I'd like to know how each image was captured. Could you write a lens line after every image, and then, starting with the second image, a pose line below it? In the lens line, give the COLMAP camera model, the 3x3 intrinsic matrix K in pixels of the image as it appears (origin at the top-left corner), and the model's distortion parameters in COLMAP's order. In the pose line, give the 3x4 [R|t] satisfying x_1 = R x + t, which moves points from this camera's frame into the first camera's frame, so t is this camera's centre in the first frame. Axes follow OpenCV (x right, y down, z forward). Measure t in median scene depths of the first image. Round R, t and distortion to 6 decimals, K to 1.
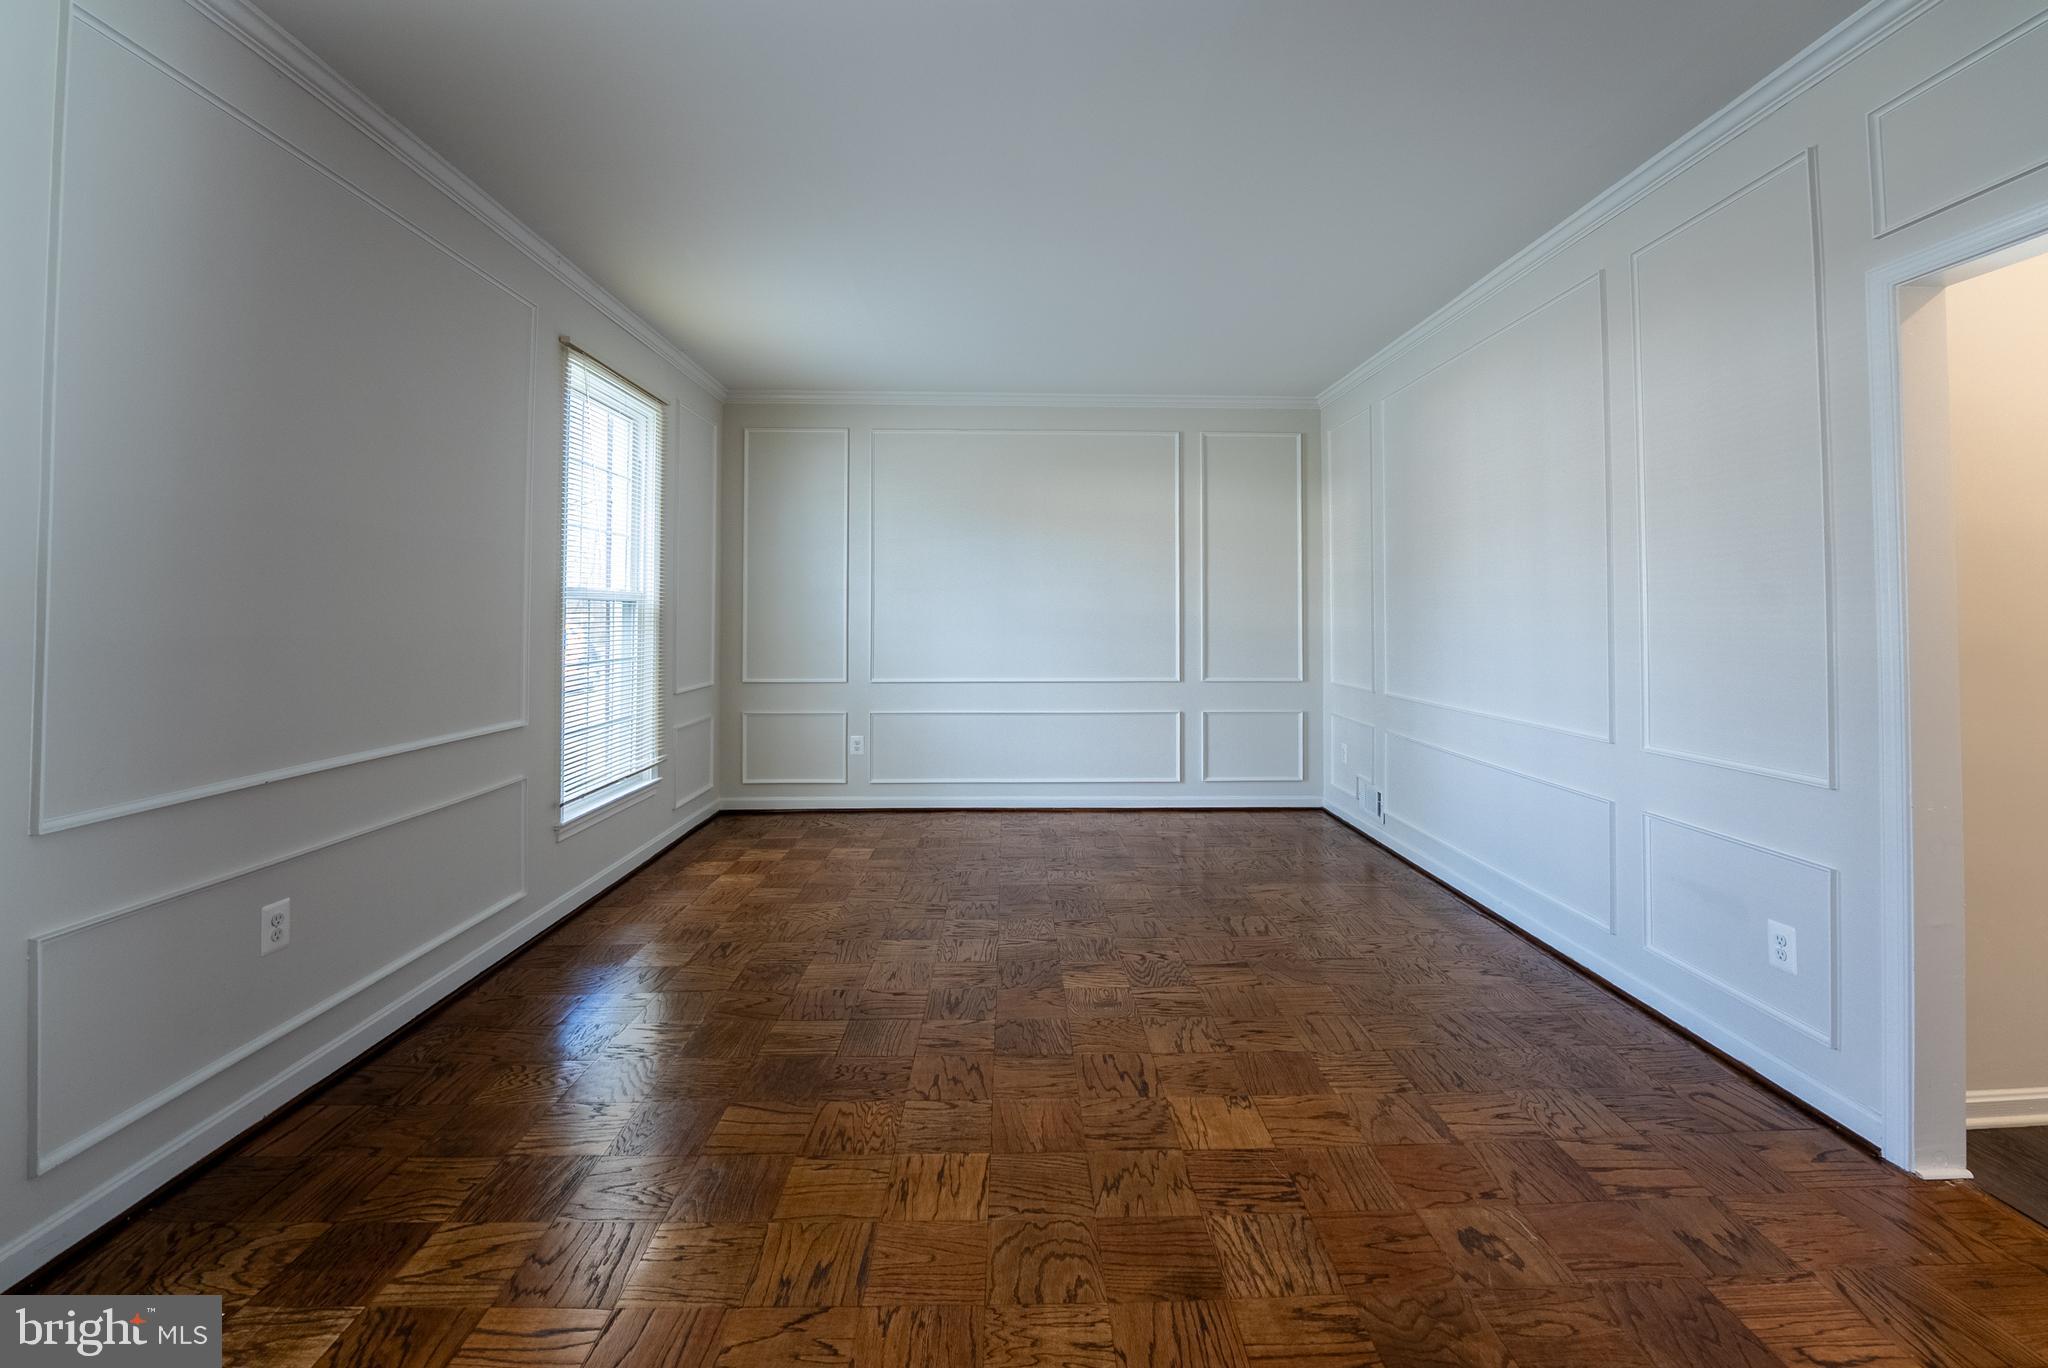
lens RADIAL K [[883.4, 0, 1029.1], [0, 883.4, 595.8], [0, 0, 1]] dist [-0.001397, -0.000314]
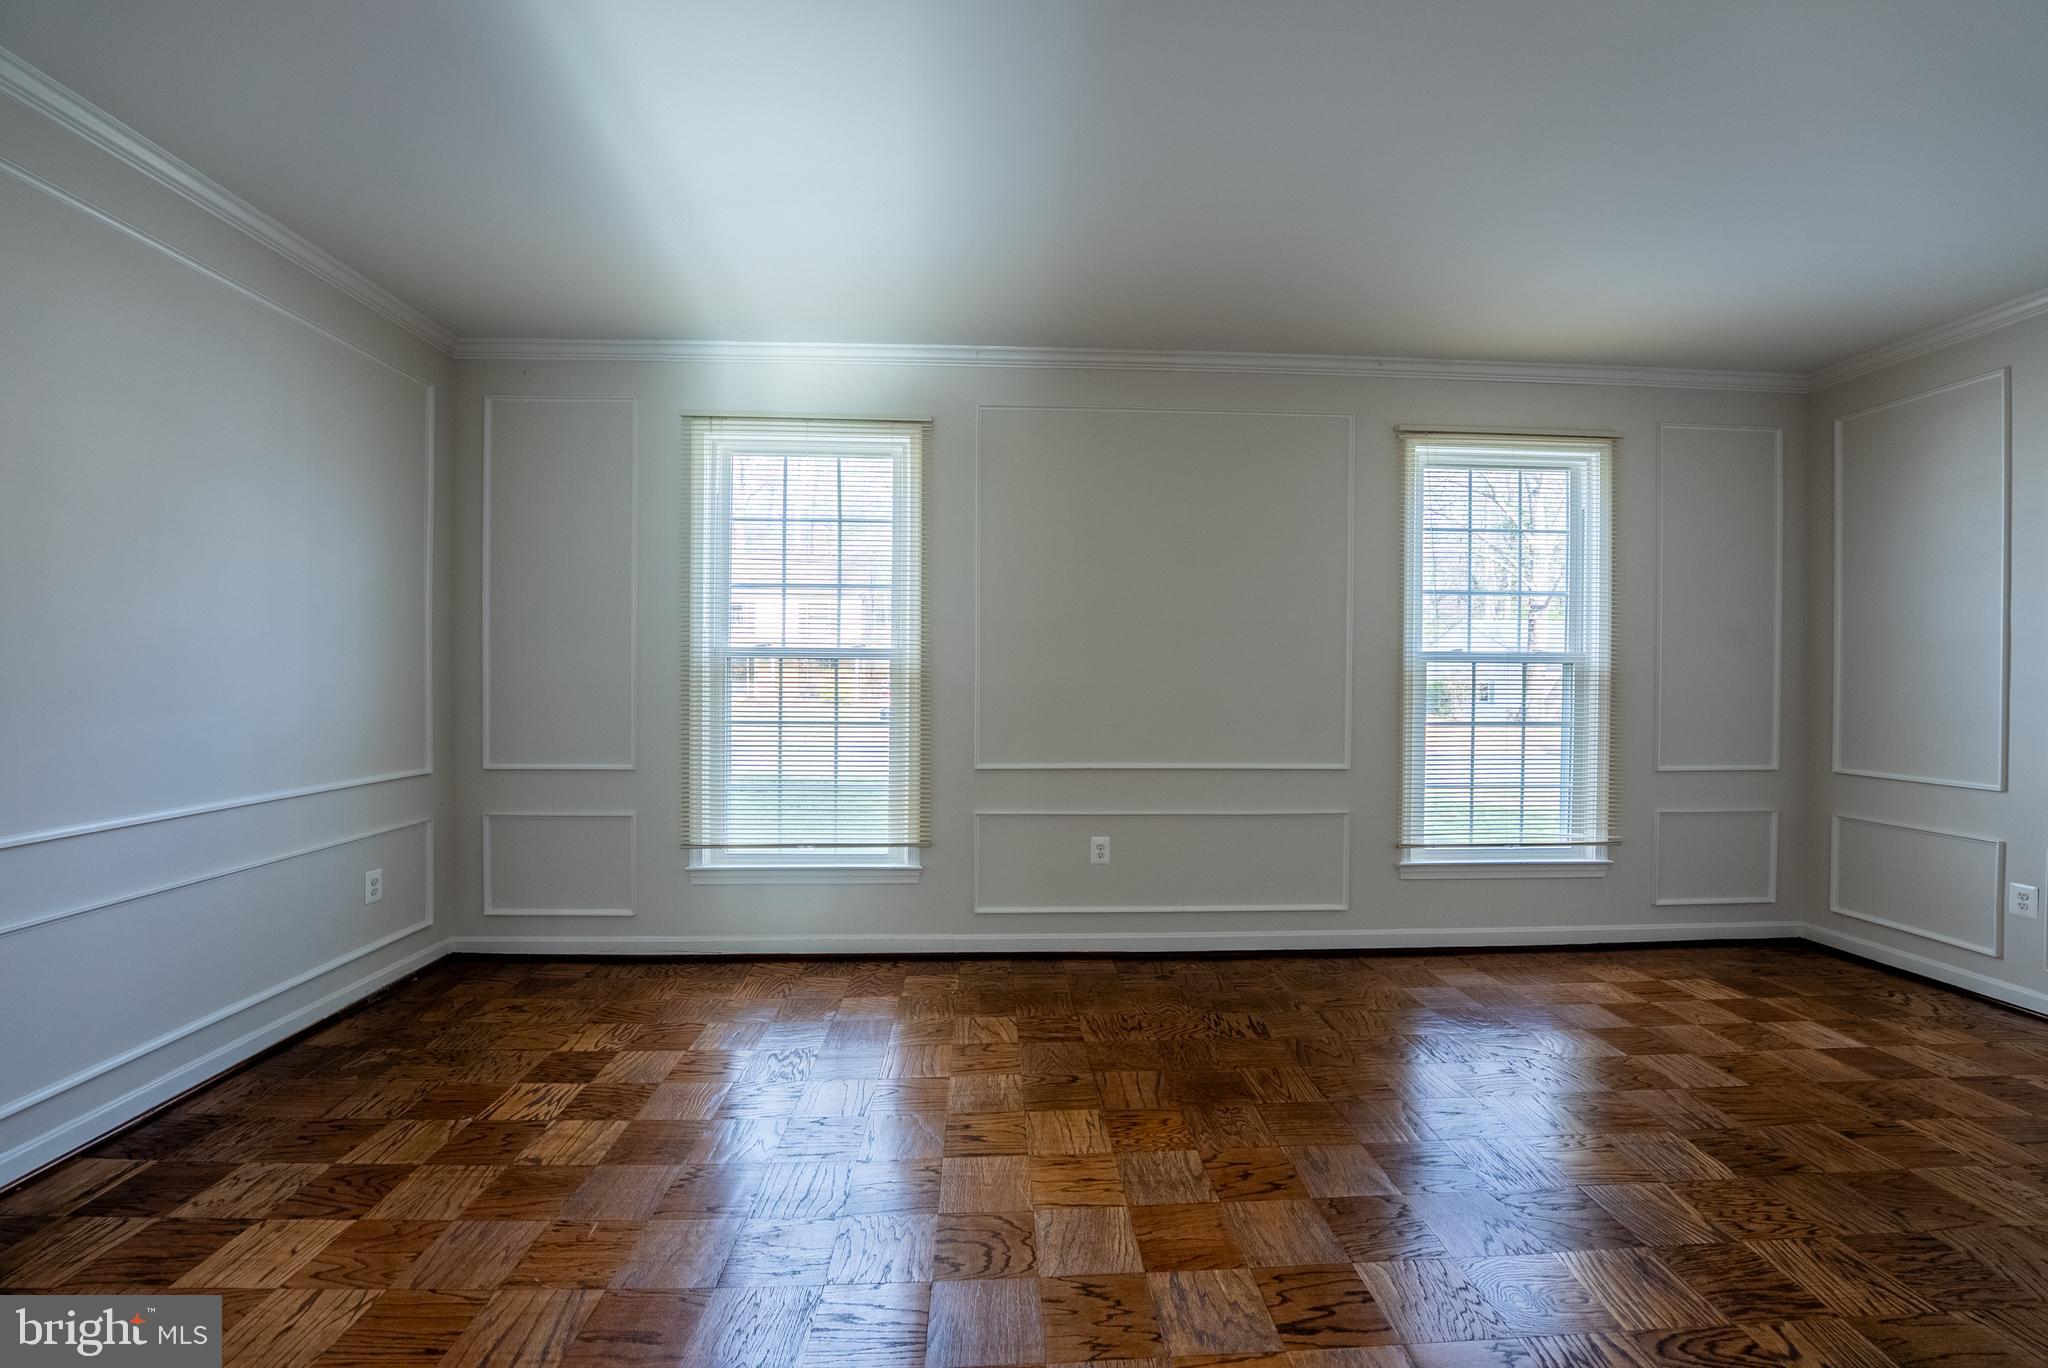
lens RADIAL K [[837.6, 0, 1026.2], [0, 837.6, 686.2], [0, 0, 1]] dist [-0.023687, -0.000224]
pose [[0.021704, 0.010198, -0.999712, 0.717597], [0.017840, 0.999785, 0.010586, 0.017002], [0.999605, -0.018064, 0.021517, 0.696581]]
